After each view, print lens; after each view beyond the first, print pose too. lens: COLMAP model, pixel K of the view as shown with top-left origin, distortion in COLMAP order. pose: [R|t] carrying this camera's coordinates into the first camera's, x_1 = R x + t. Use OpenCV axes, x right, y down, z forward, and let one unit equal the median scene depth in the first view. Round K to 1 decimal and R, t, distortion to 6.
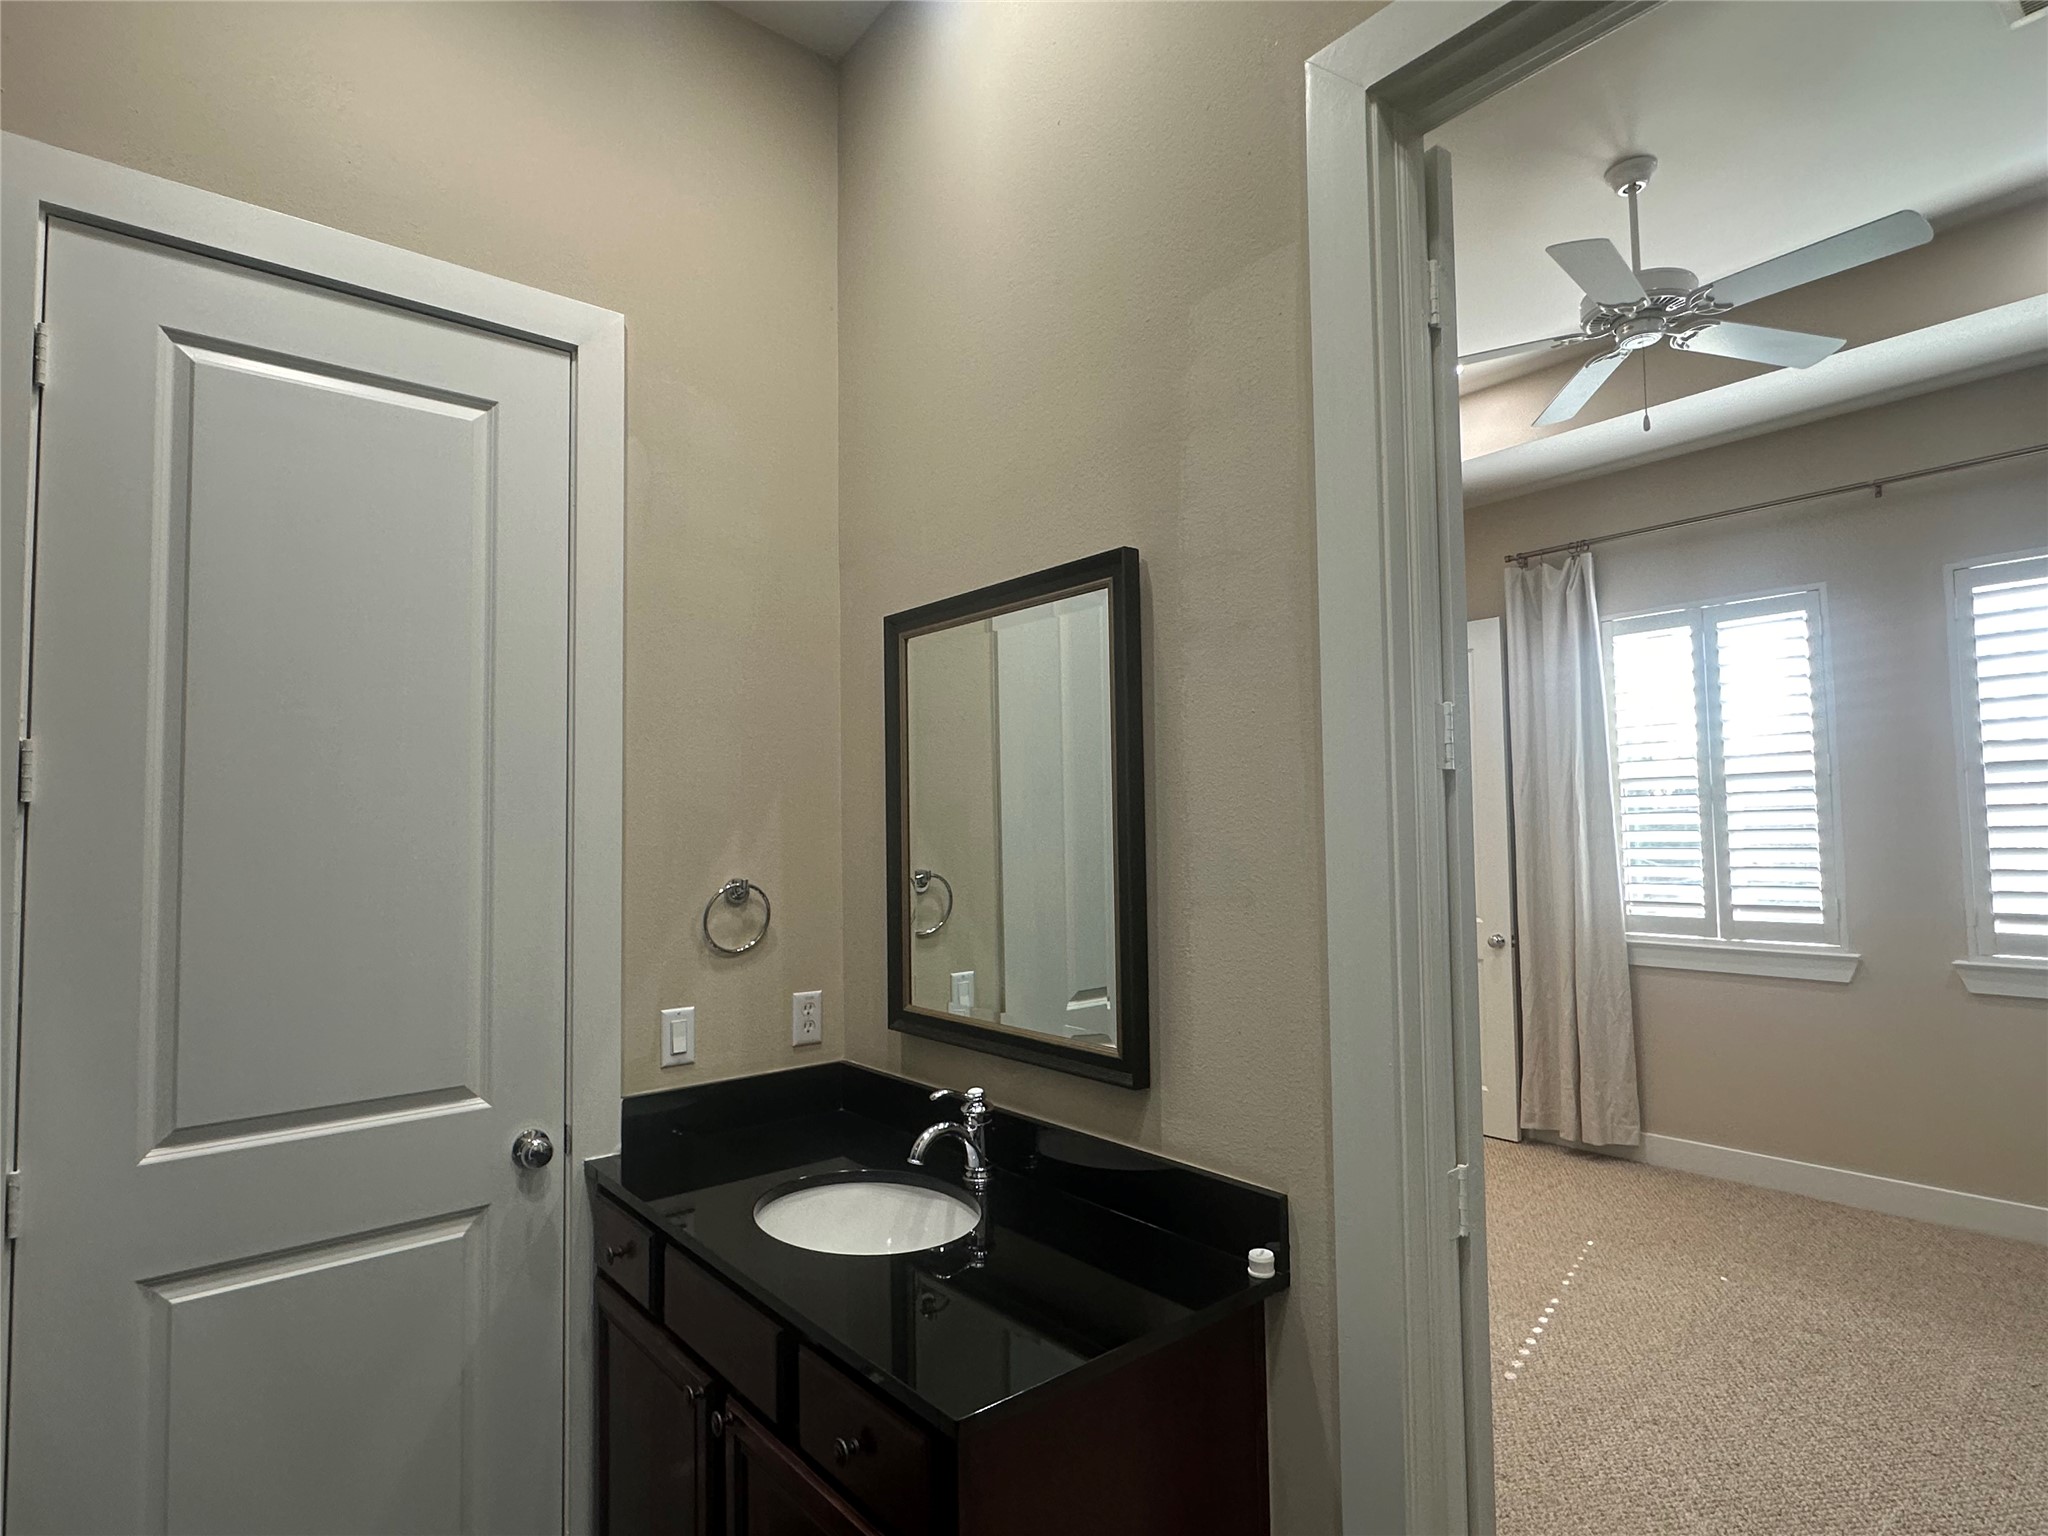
lens RADIAL K [[1072.4, 0, 1023.4], [0, 1072.4, 770.5], [0, 0, 1]] dist [-0.001830, 0.001238]
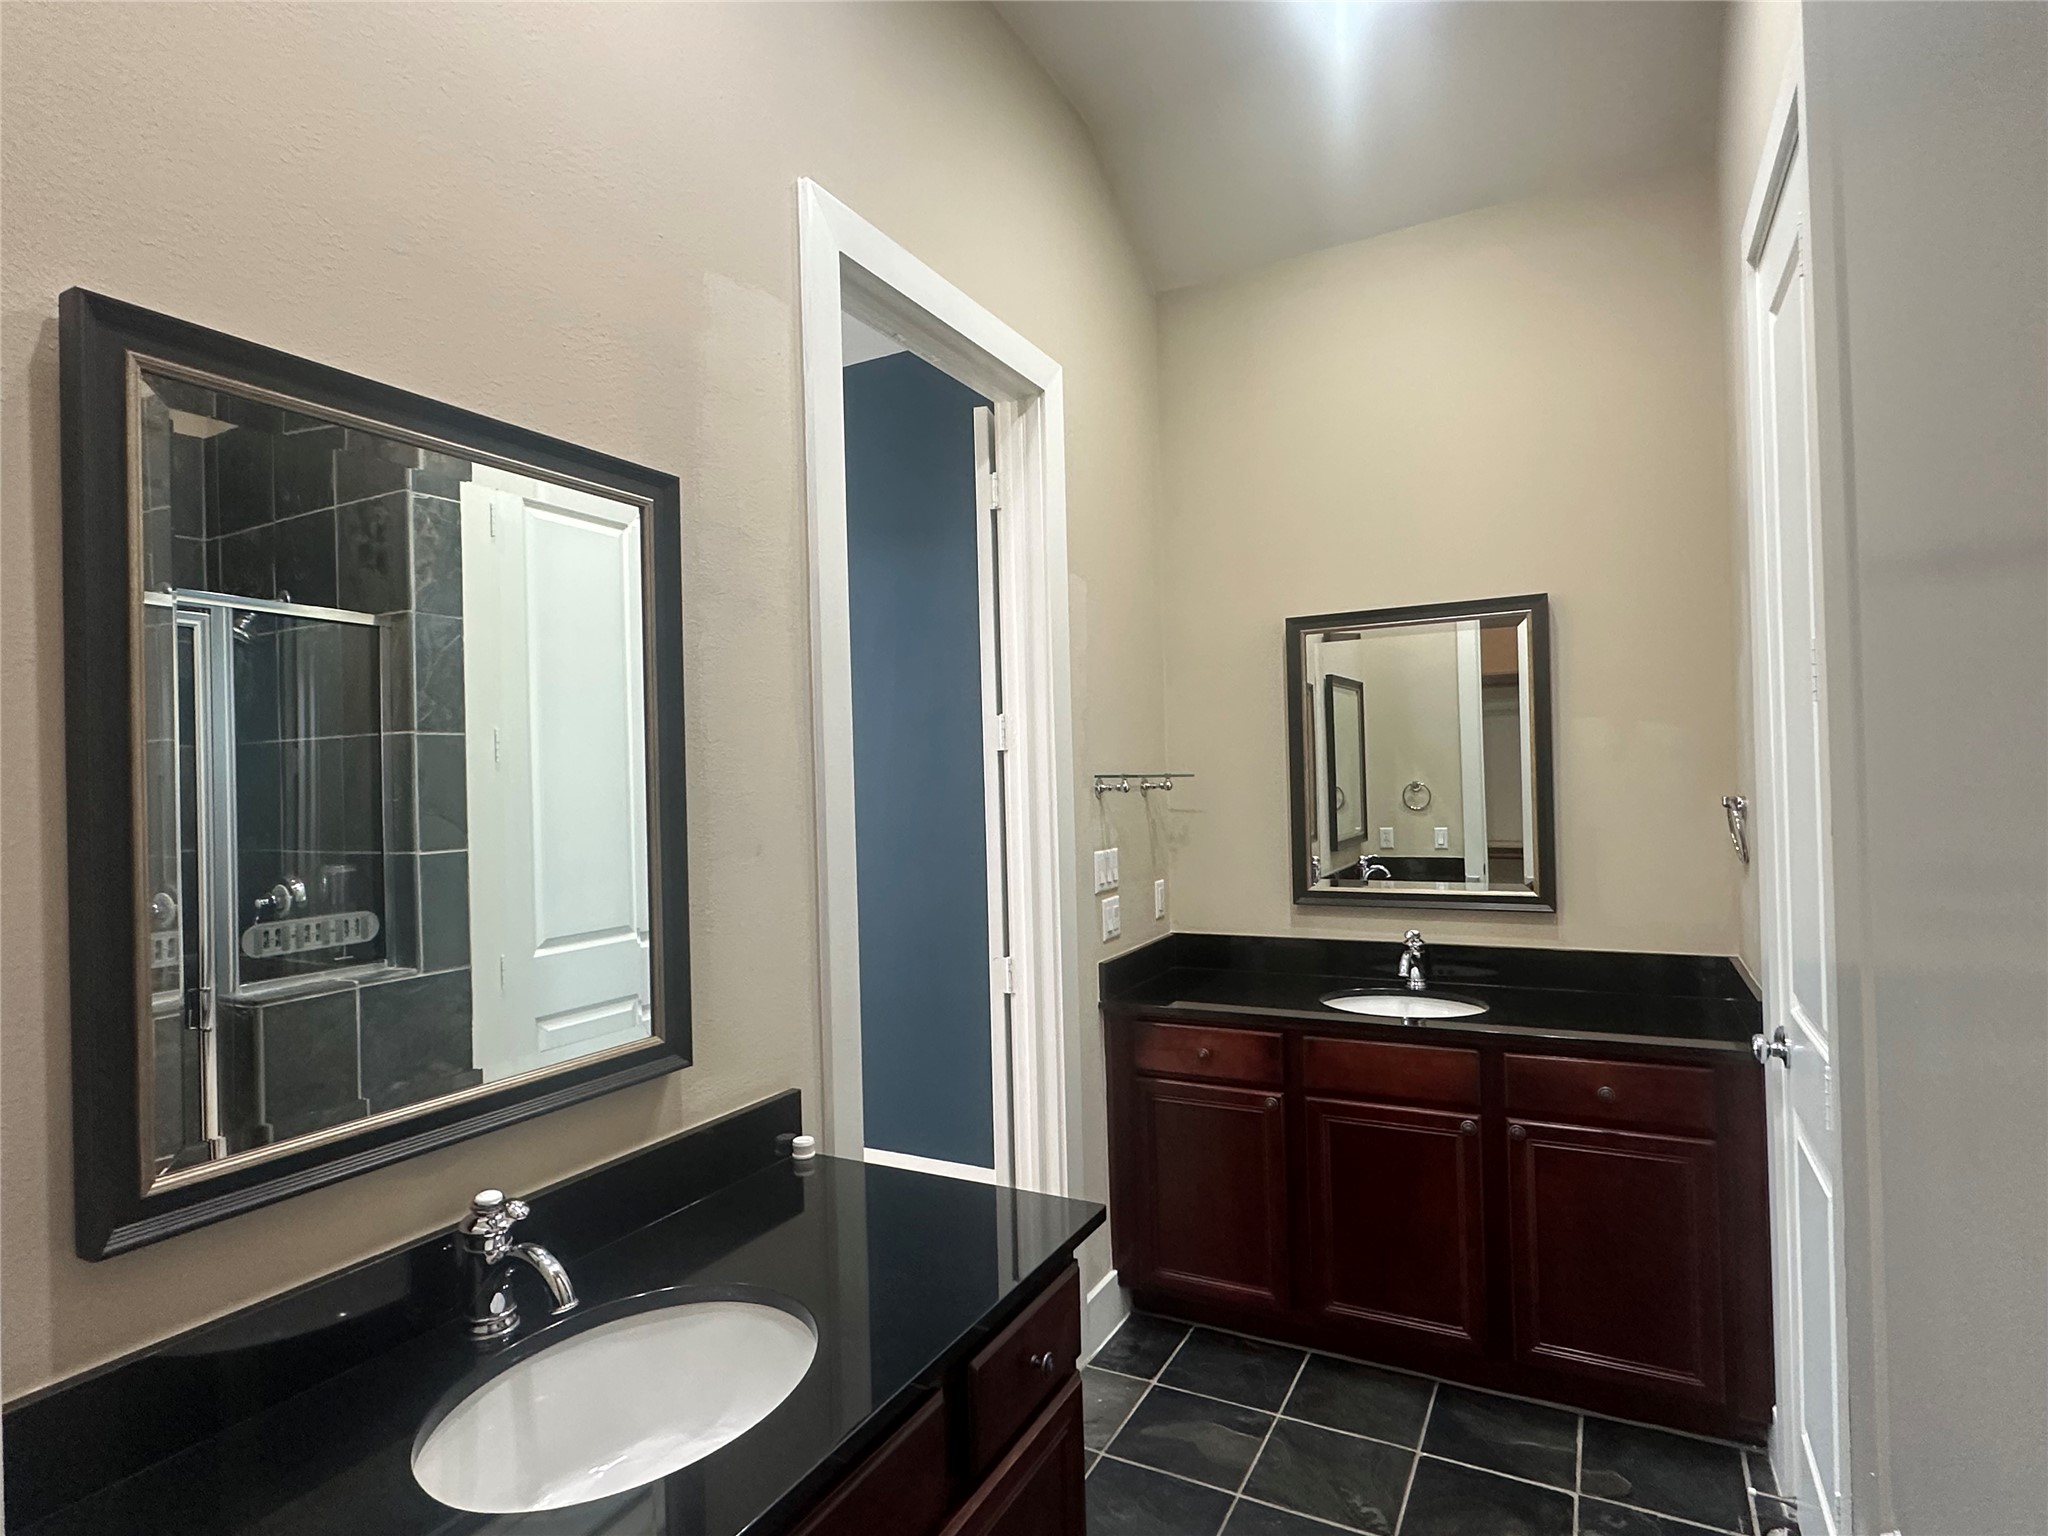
lens RADIAL K [[1072.4, 0, 1023.5], [0, 1072.4, 763.5], [0, 0, 1]] dist [-0.001830, 0.001238]
pose [[-0.371107, 0.035222, 0.927922, -0.845602], [-0.011601, 0.999027, -0.042560, 0.070609], [-0.928518, -0.026559, -0.370337, 1.048300]]
